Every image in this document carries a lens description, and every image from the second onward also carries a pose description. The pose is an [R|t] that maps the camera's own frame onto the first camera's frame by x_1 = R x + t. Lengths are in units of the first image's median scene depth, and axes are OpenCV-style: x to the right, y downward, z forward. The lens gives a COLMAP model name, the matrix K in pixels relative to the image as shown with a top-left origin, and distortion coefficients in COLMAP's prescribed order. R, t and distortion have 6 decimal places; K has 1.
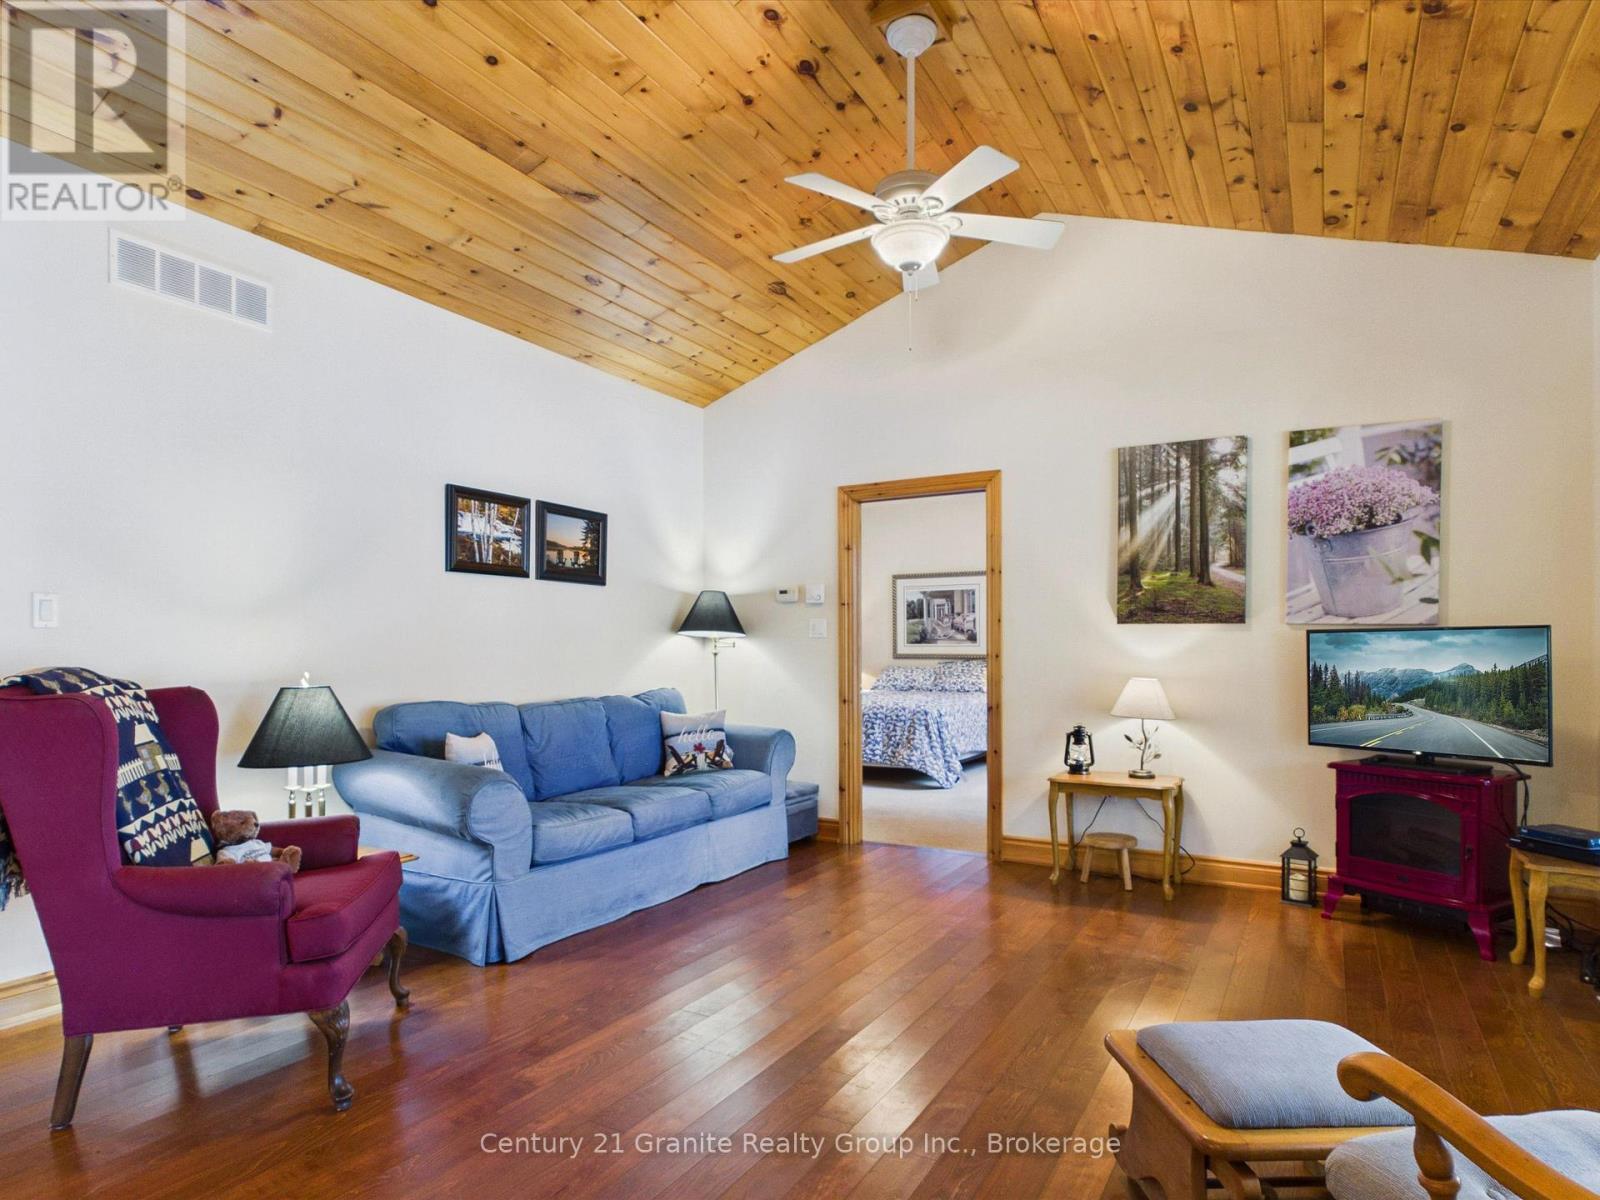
lens RADIAL K [[919.4, 0, 810.9], [0, 919.4, 605.9], [0, 0, 1]] dist [0.001351, 0.000203]
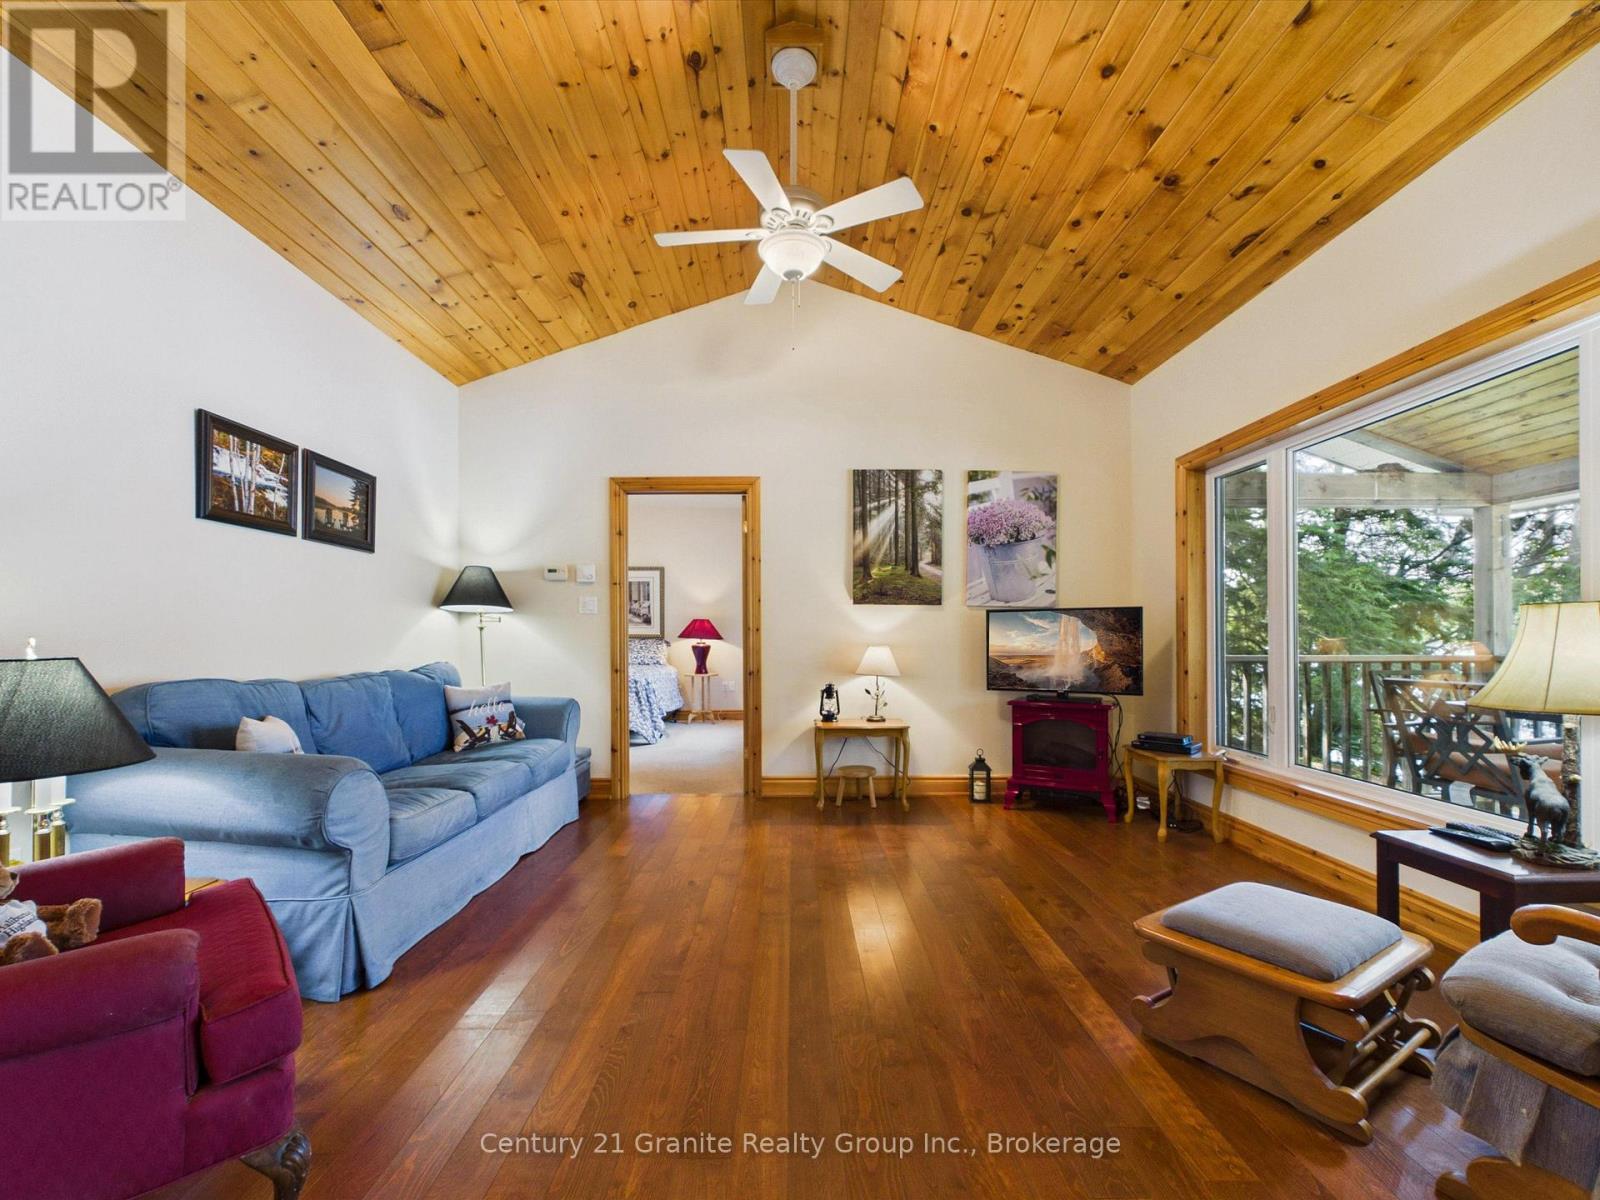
lens RADIAL K [[691.5, 0, 794.5], [0, 691.5, 612.4], [0, 0, 1]] dist [0.000982, 0.000514]
pose [[0.863229, 0.016490, 0.504543, -0.247023], [-0.021935, 0.999748, 0.004854, 0.029855], [-0.504335, -0.015257, 0.863373, 0.213271]]
